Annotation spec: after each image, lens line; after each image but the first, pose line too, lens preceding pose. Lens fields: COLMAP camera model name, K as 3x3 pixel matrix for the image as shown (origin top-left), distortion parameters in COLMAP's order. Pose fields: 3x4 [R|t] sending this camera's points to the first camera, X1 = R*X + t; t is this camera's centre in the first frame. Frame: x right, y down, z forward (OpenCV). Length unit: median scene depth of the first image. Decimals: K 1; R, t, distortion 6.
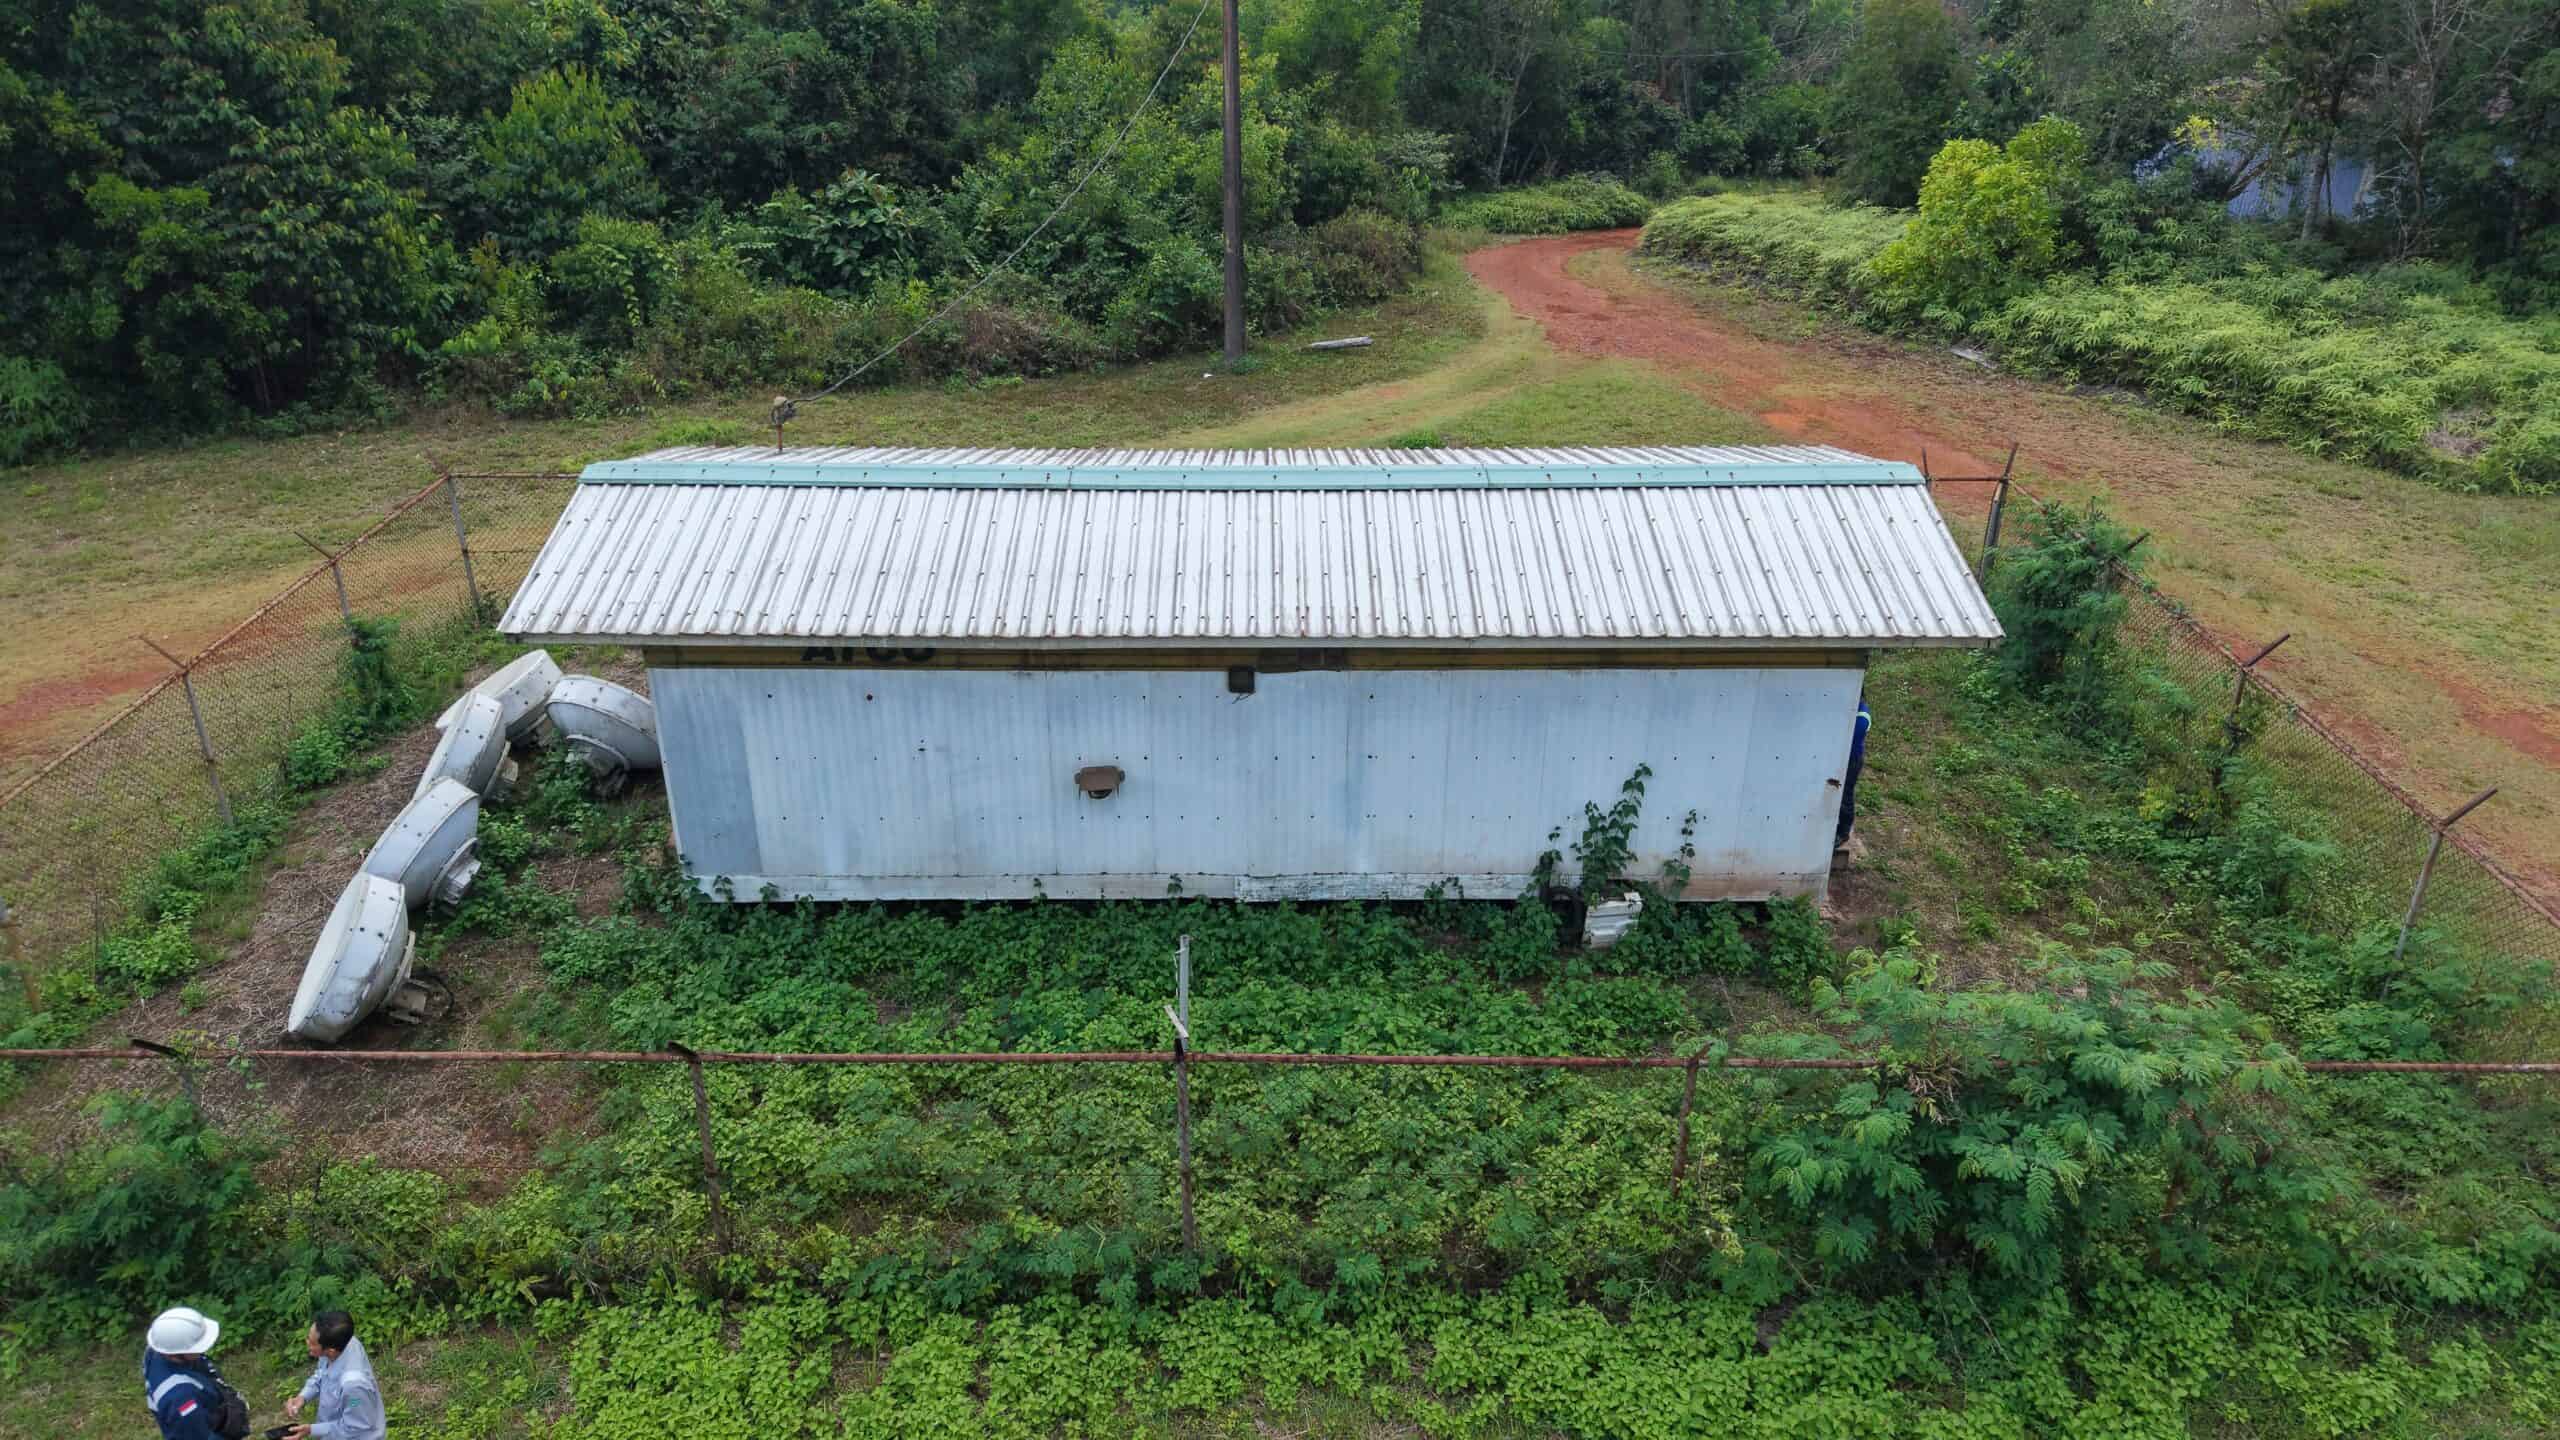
lens RADIAL K [[1712.8, 0, 1274.2], [0, 1712.8, 702.4], [0, 0, 1]] dist [0.025099, -0.031608]
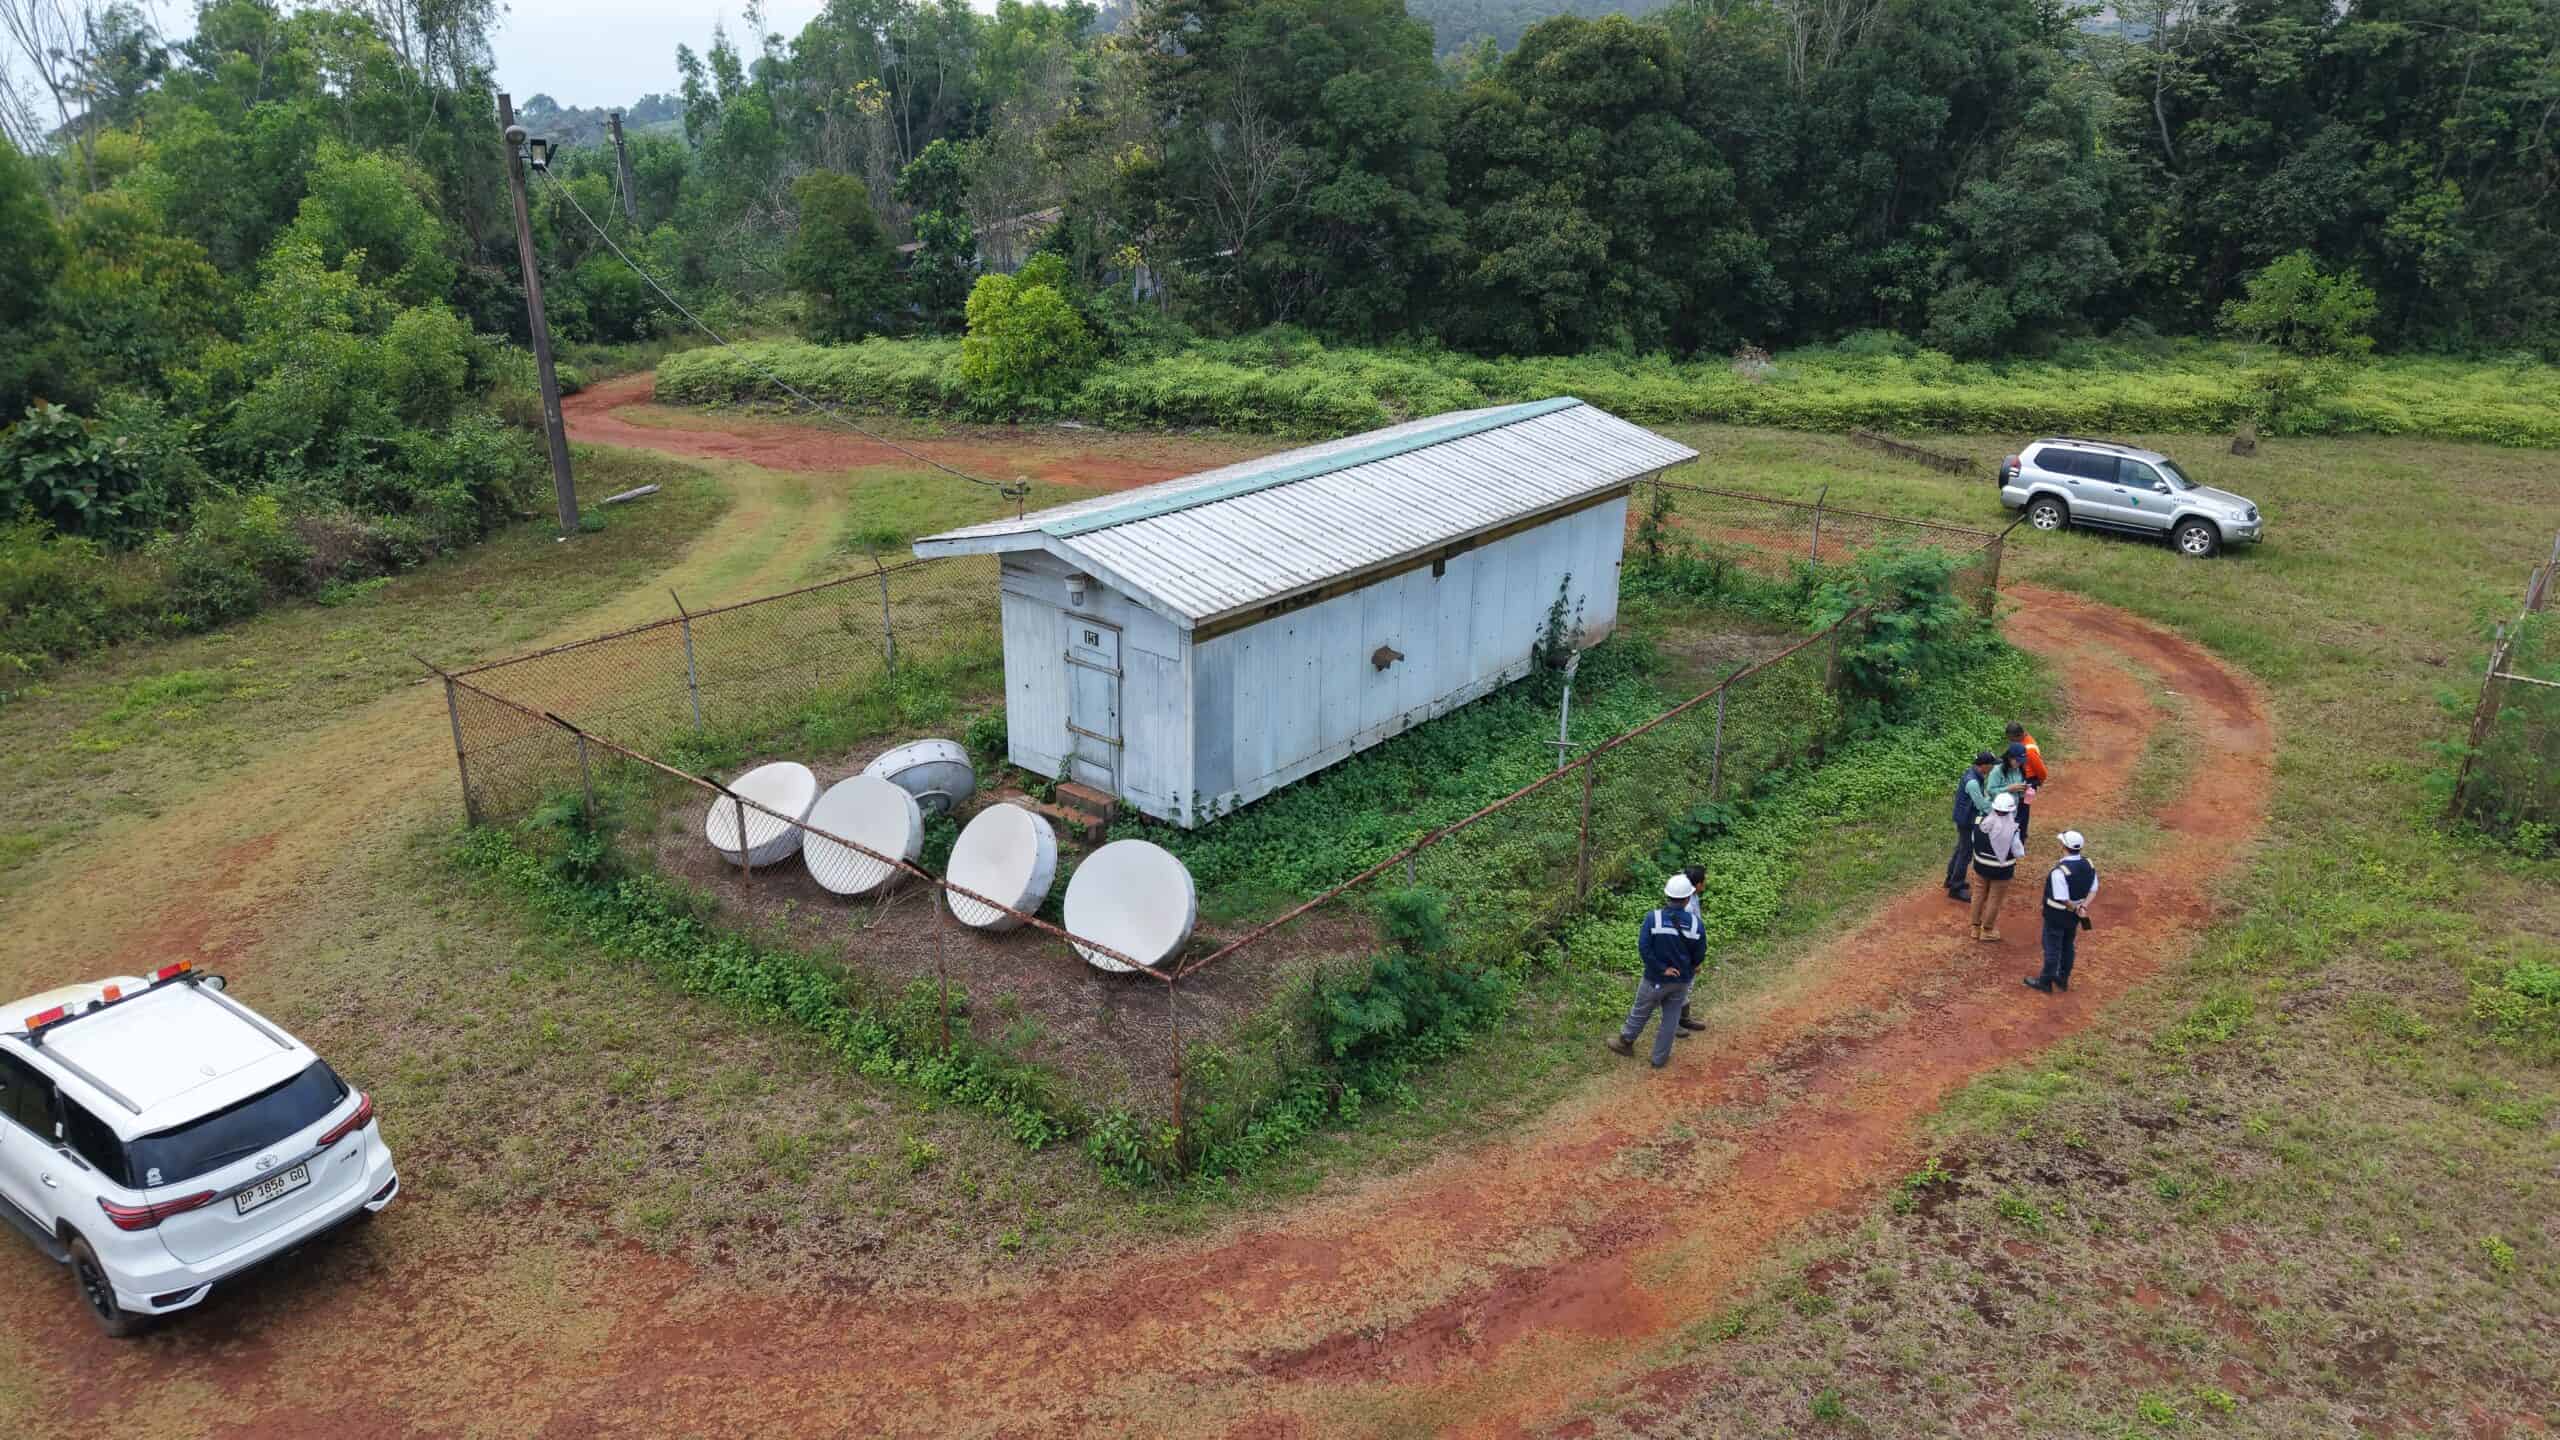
lens RADIAL K [[1712.8, 0, 1274.2], [0, 1712.8, 702.4], [0, 0, 1]] dist [0.025099, -0.031608]
pose [[0.640163, -0.252742, 0.725474, -0.623532], [0.322732, 0.945439, 0.044593, -0.007220], [-0.697162, 0.205587, 0.686804, 0.017084]]
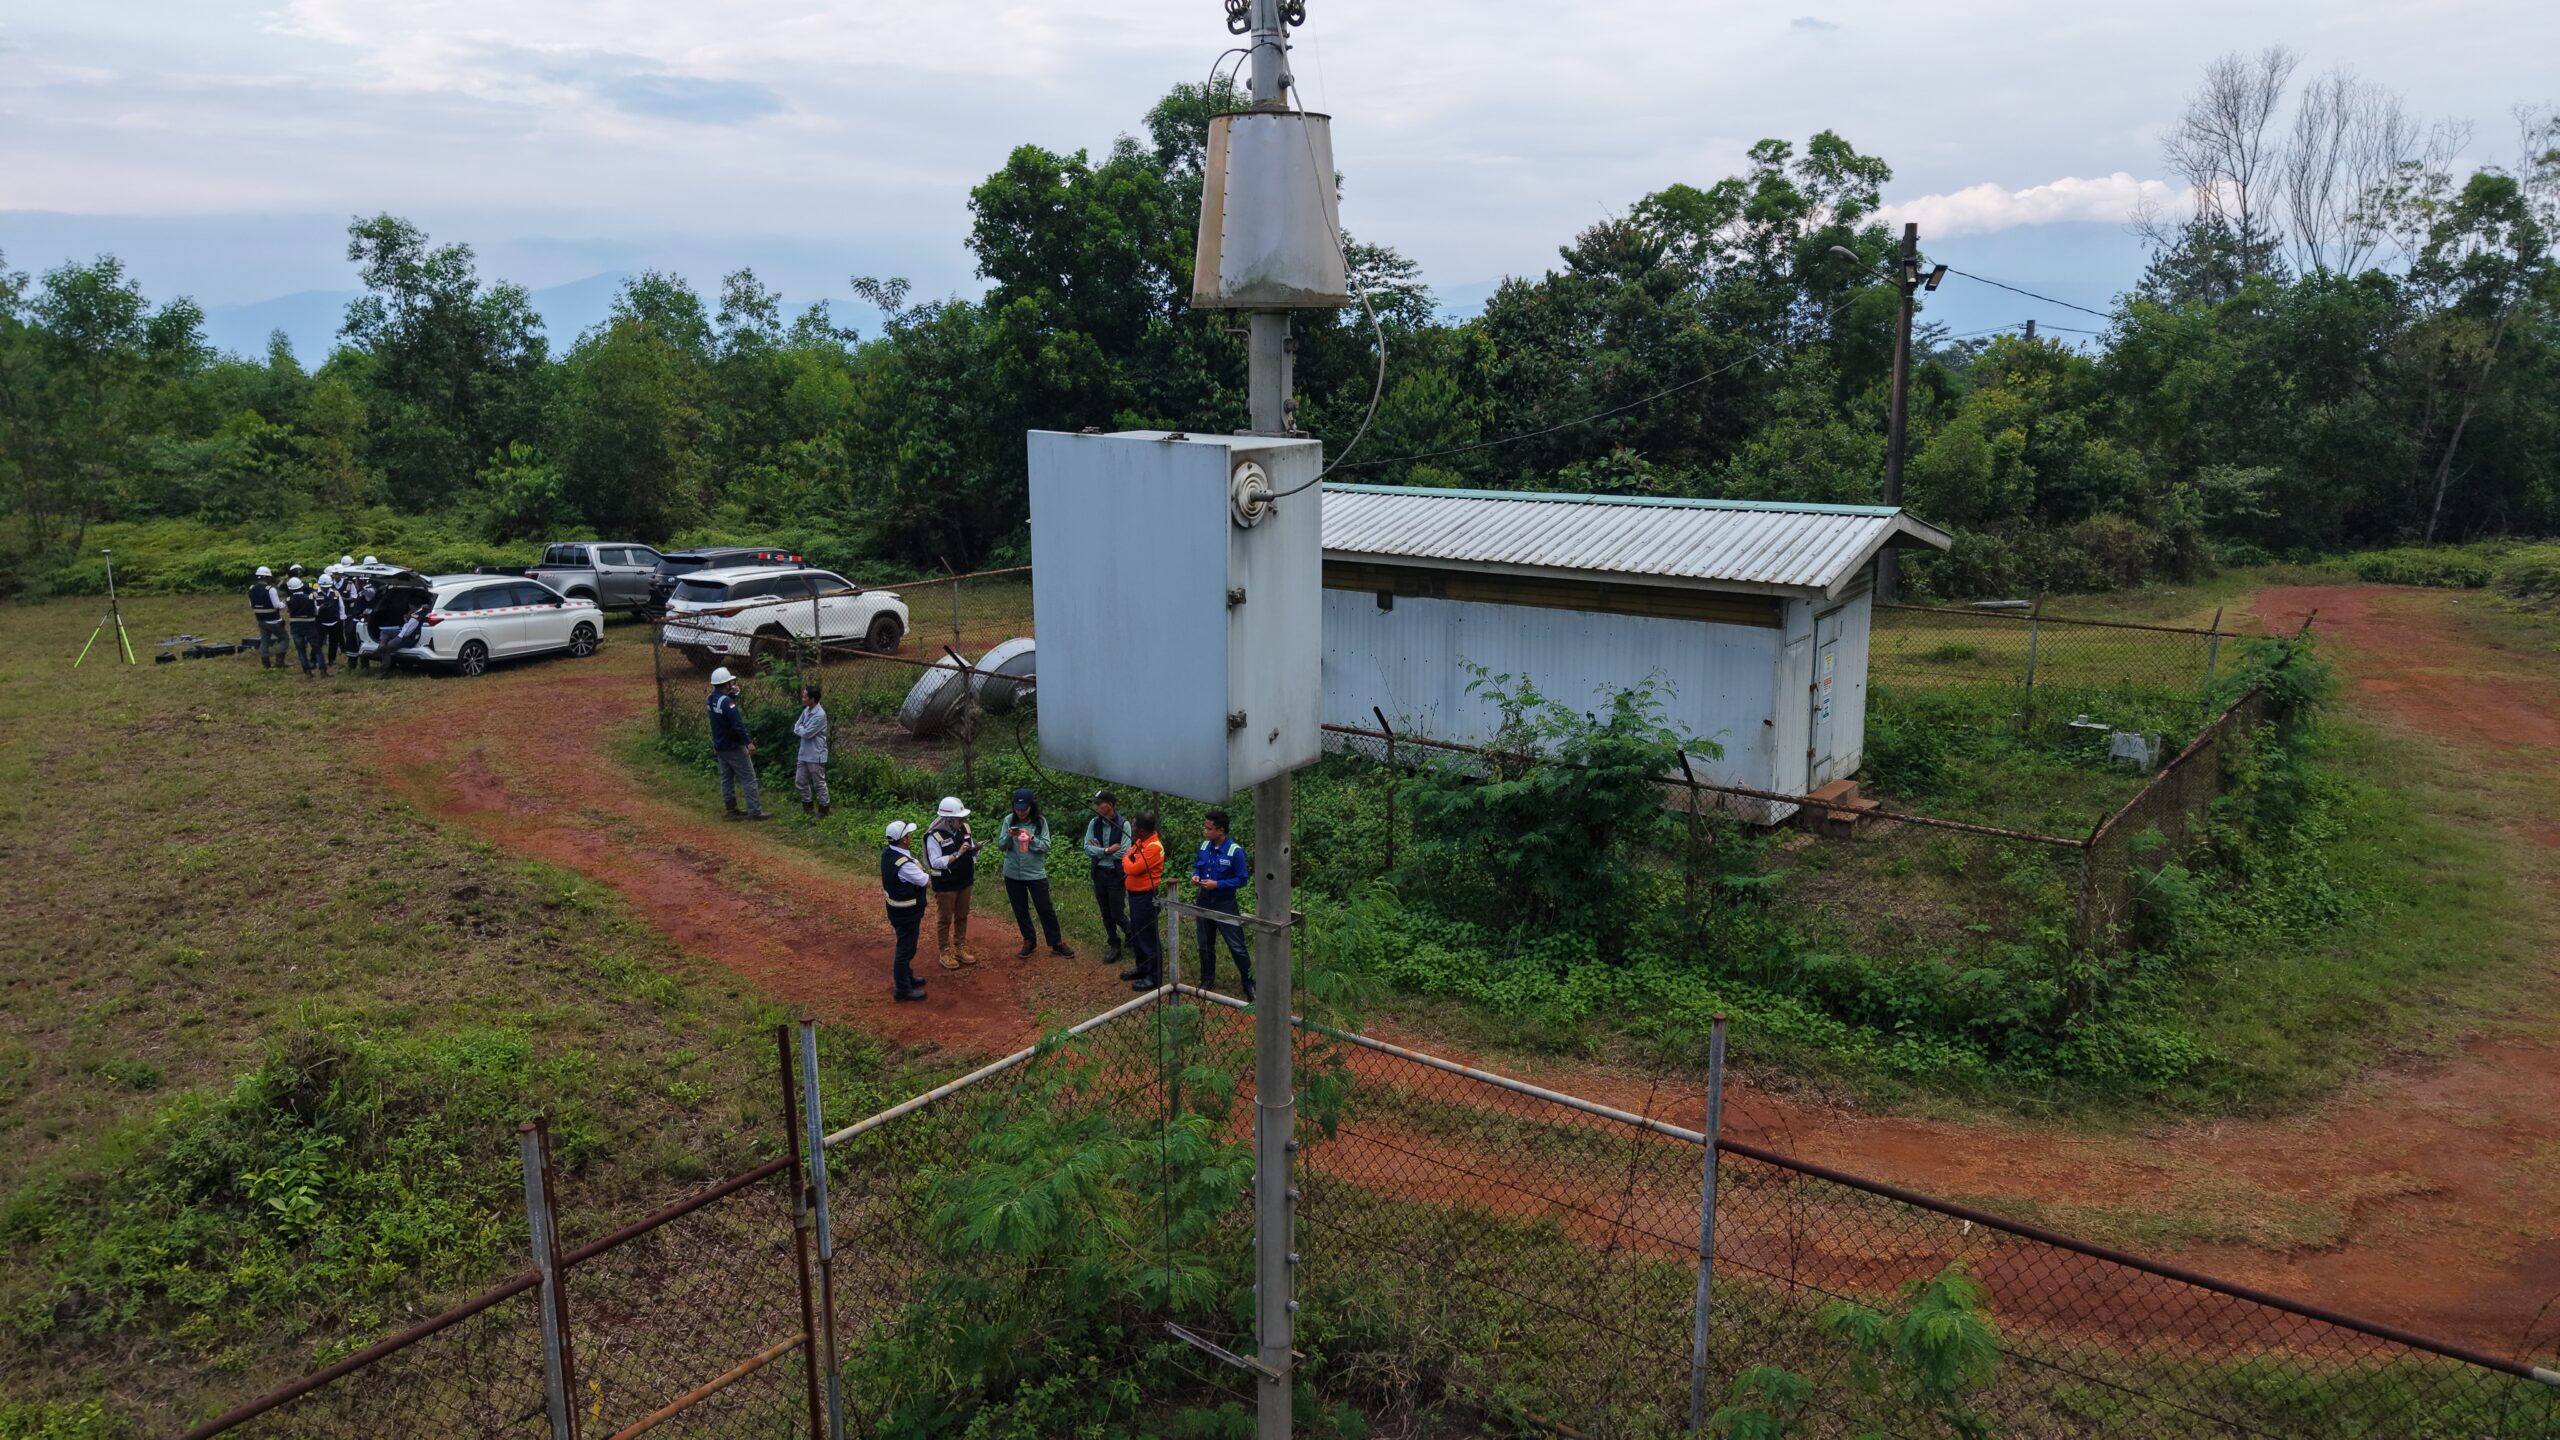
lens RADIAL K [[1712.8, 0, 1274.2], [0, 1712.8, 702.4], [0, 0, 1]] dist [0.025099, -0.031608]
pose [[0.801641, 0.114548, -0.586728, 0.390420], [-0.248615, 0.956450, -0.152951, 0.160684], [0.543656, 0.268482, 0.795208, -0.123851]]
